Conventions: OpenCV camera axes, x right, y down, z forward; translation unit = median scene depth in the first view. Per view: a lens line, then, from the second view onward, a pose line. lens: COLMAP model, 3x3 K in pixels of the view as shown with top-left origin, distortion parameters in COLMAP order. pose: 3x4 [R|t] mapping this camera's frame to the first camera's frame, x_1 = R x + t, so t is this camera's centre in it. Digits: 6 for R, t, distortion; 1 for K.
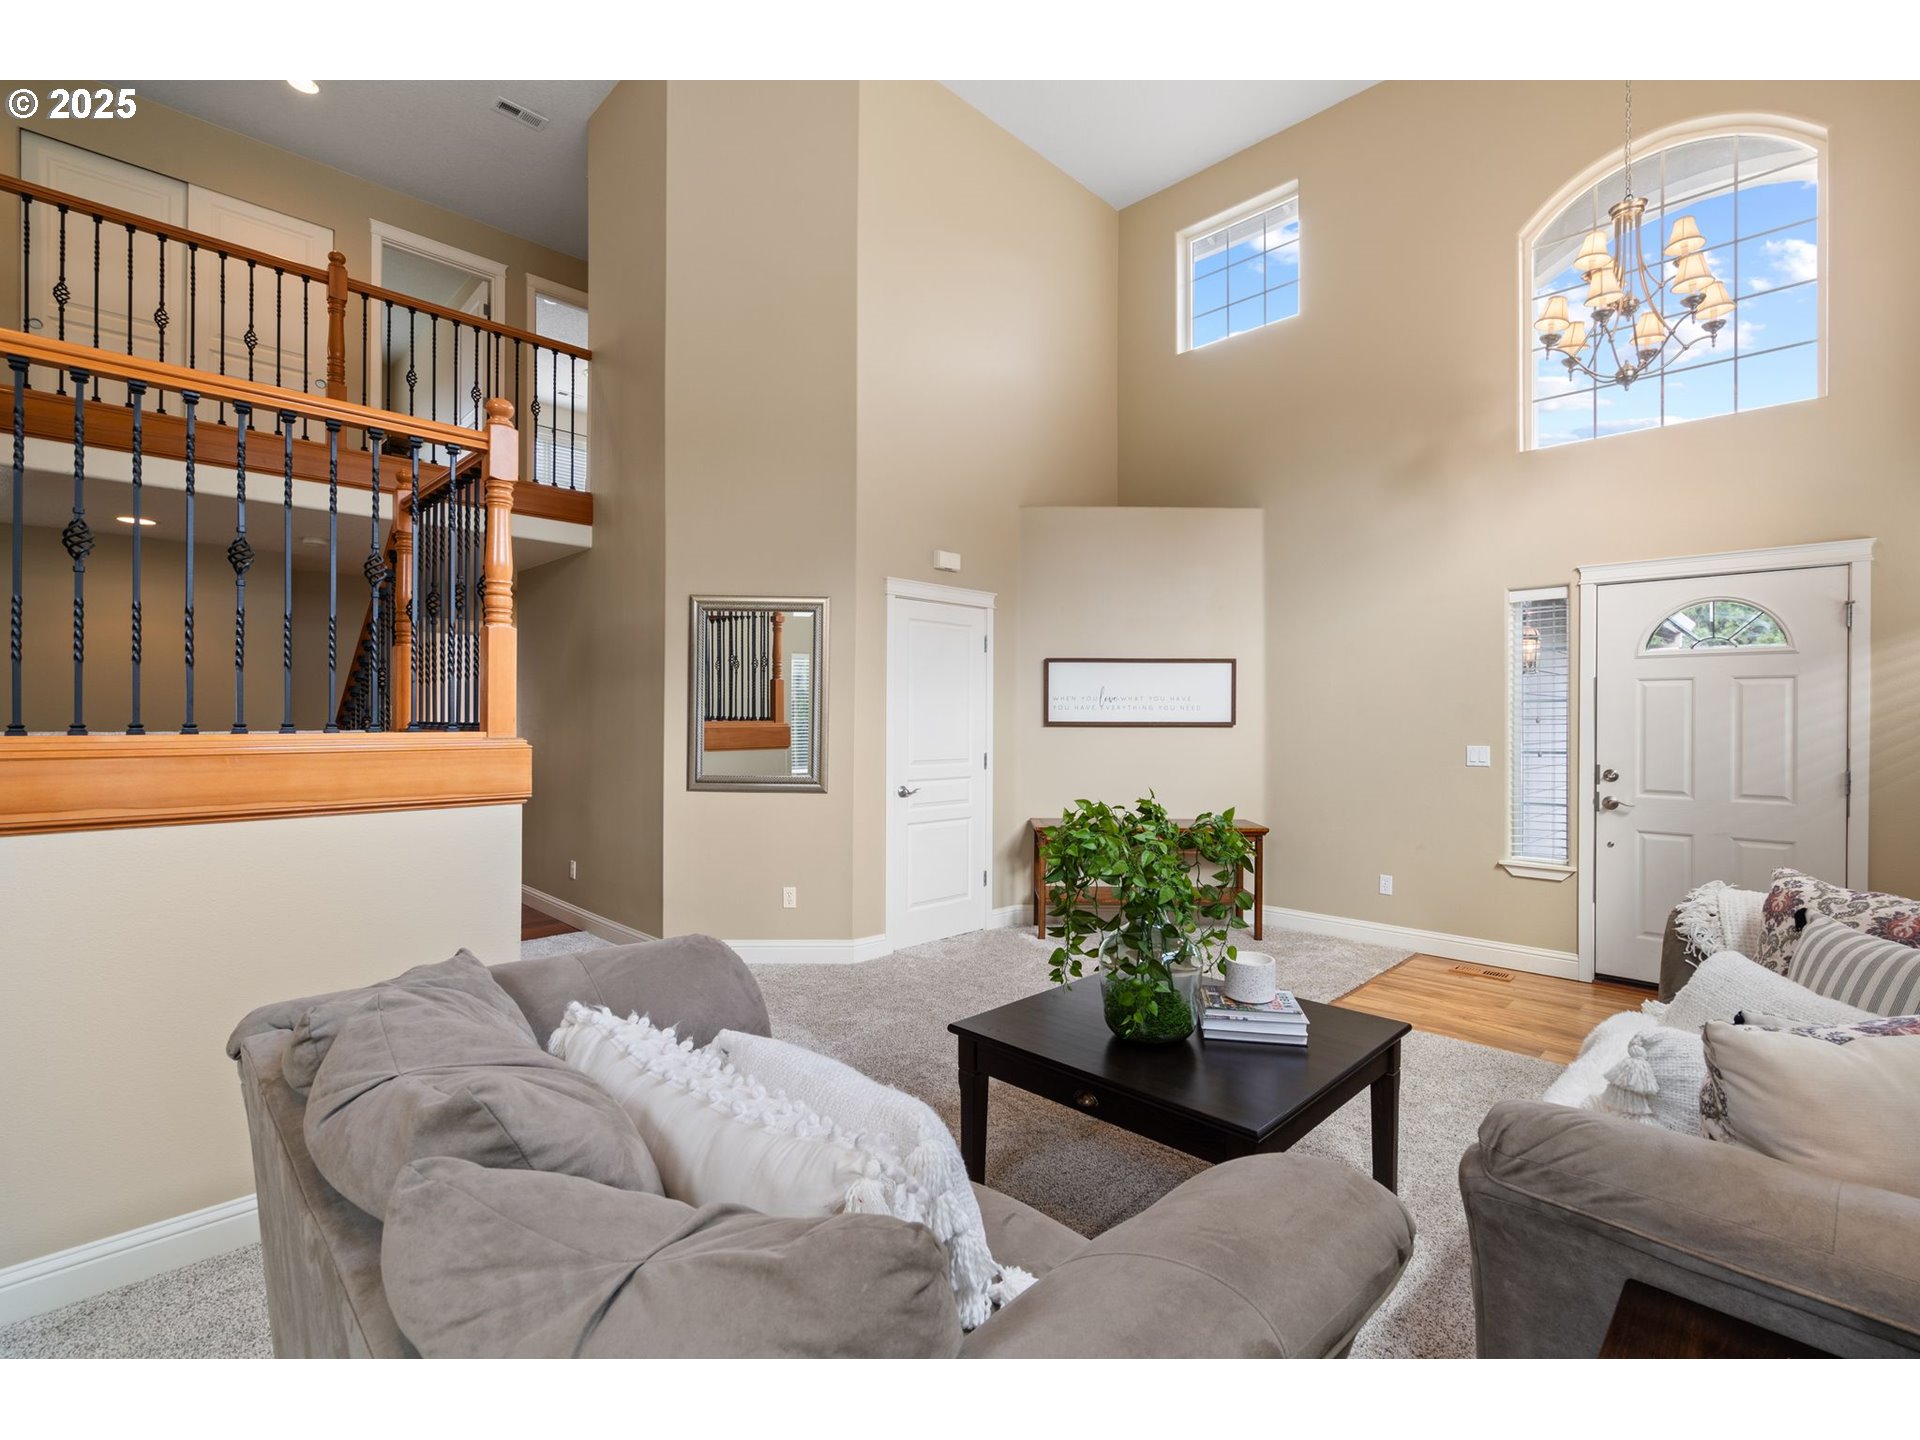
lens RADIAL K [[888.9, 0, 962.6], [0, 888.9, 721.1], [0, 0, 1]] dist [0.000886, 0.000261]
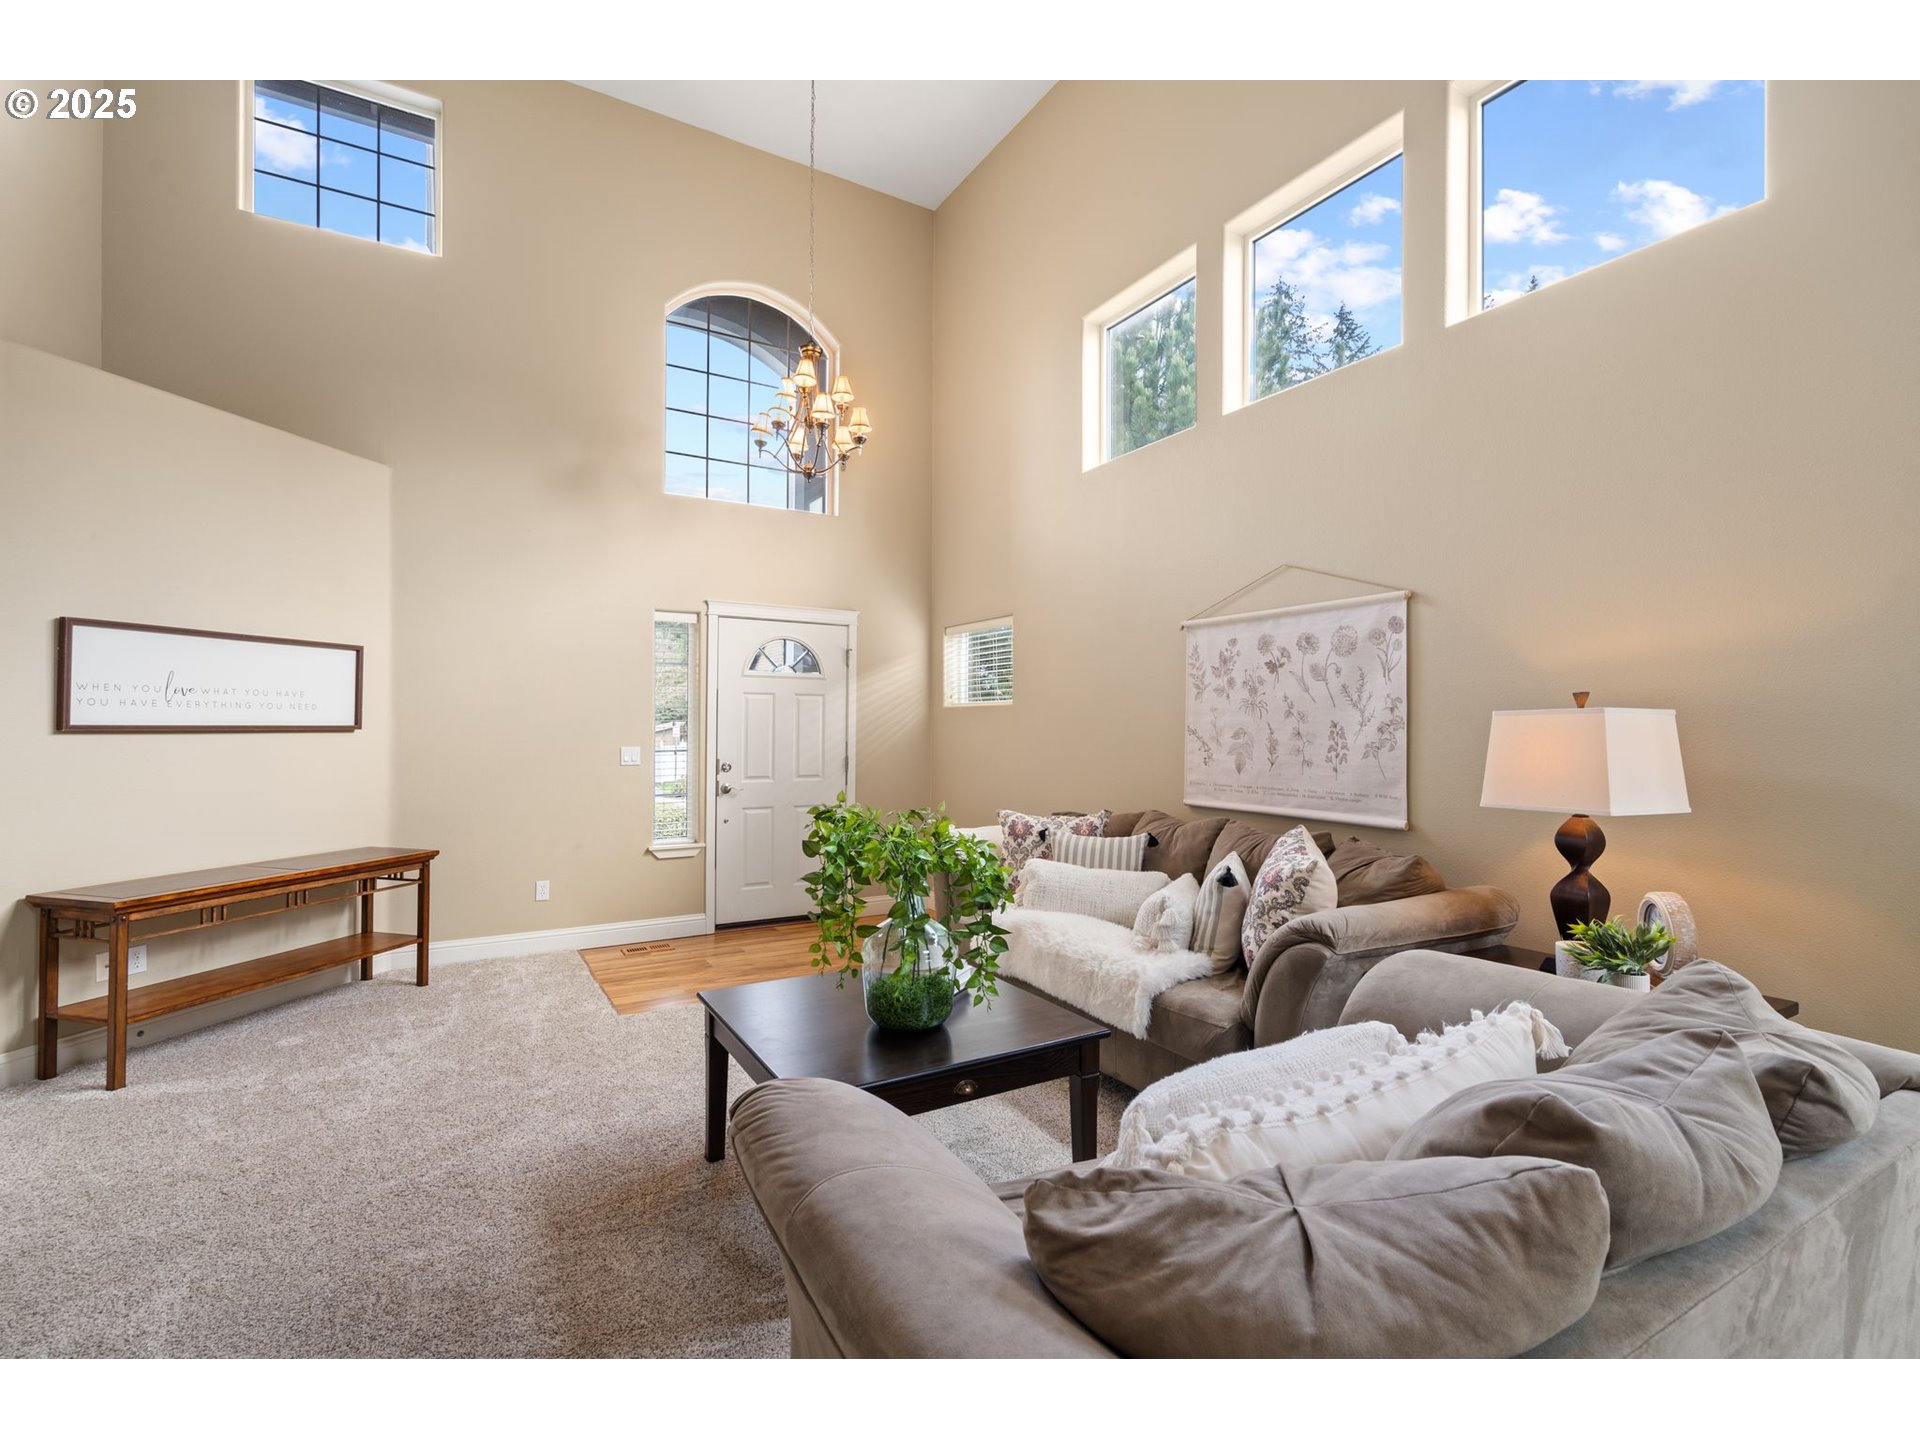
lens RADIAL K [[888.9, 0, 950.3], [0, 888.9, 718.1], [0, 0, 1]] dist [0.000886, 0.000261]
pose [[0.245366, 0.006242, 0.969410, -0.416862], [-0.001536, 0.999981, -0.006050, -0.001698], [-0.969429, -0.000005, 0.245371, 0.360691]]
